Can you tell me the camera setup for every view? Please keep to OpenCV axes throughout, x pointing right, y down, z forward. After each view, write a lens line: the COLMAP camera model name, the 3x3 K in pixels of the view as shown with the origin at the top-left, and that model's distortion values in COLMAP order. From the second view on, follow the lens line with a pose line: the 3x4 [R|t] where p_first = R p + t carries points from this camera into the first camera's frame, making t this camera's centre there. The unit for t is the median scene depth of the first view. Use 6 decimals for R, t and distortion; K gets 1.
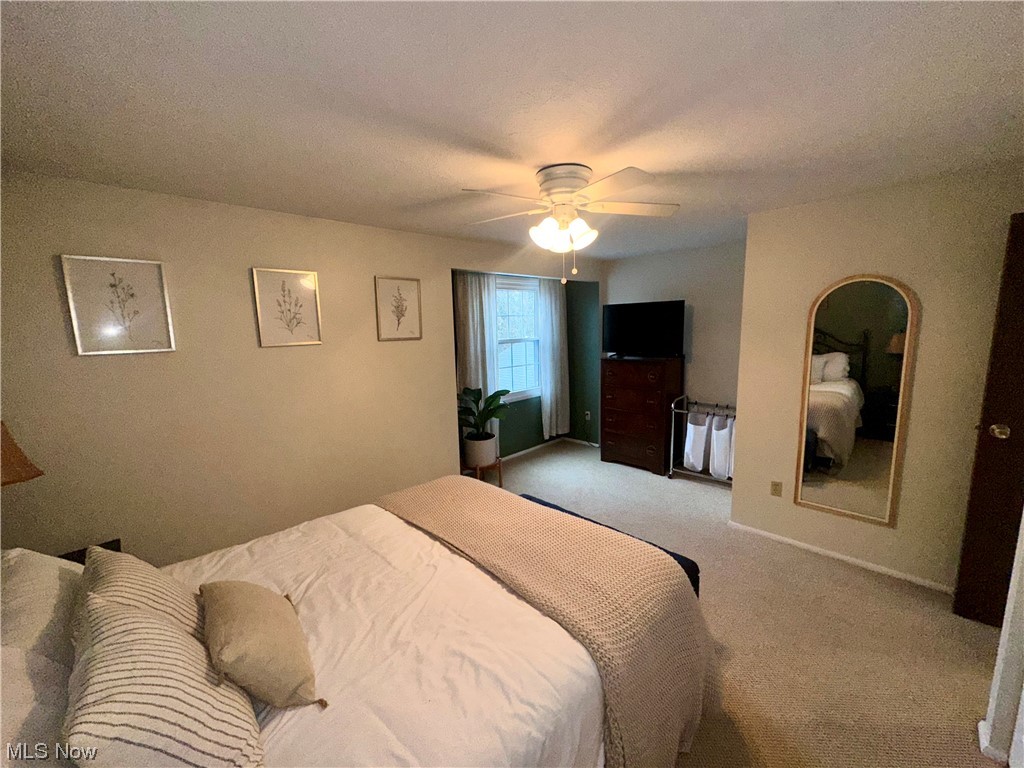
lens RADIAL K [[406.5, 0, 513.2], [0, 406.5, 385.8], [0, 0, 1]] dist [-0.003224, 0.000822]
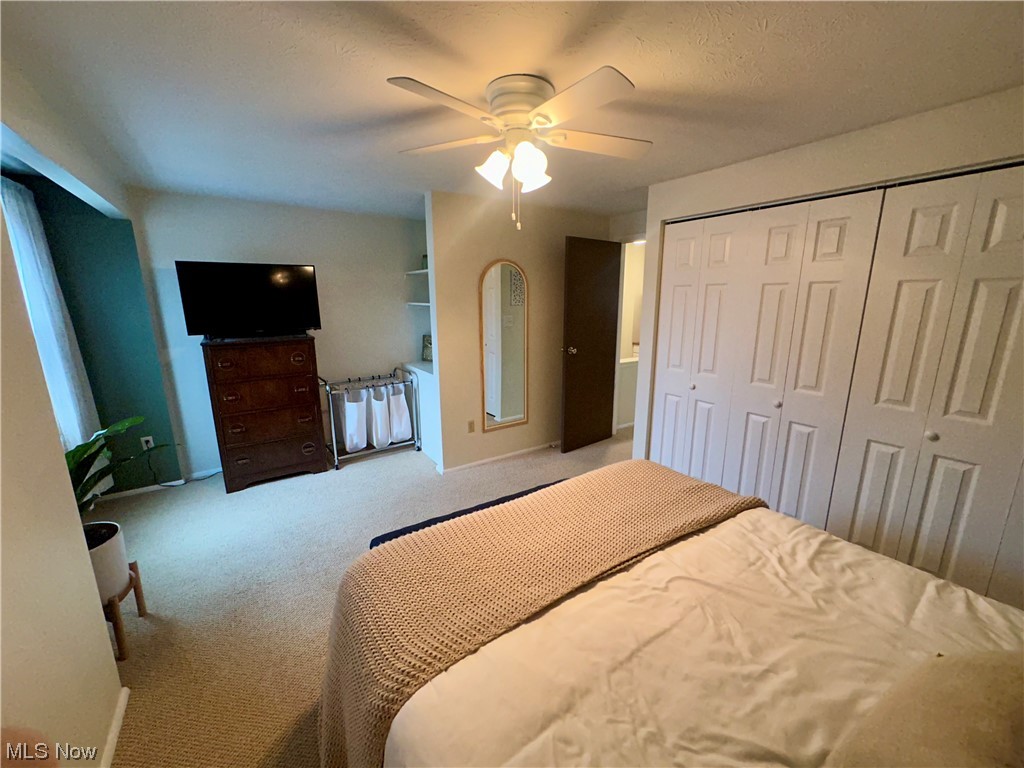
lens RADIAL K [[406.5, 0, 512.7], [0, 406.5, 383.5], [0, 0, 1]] dist [-0.003224, 0.000822]
pose [[0.192791, -0.178468, 0.964874, -0.390969], [0.146041, 0.977588, 0.151639, -0.036530], [-0.970311, 0.111677, 0.214533, 0.453486]]
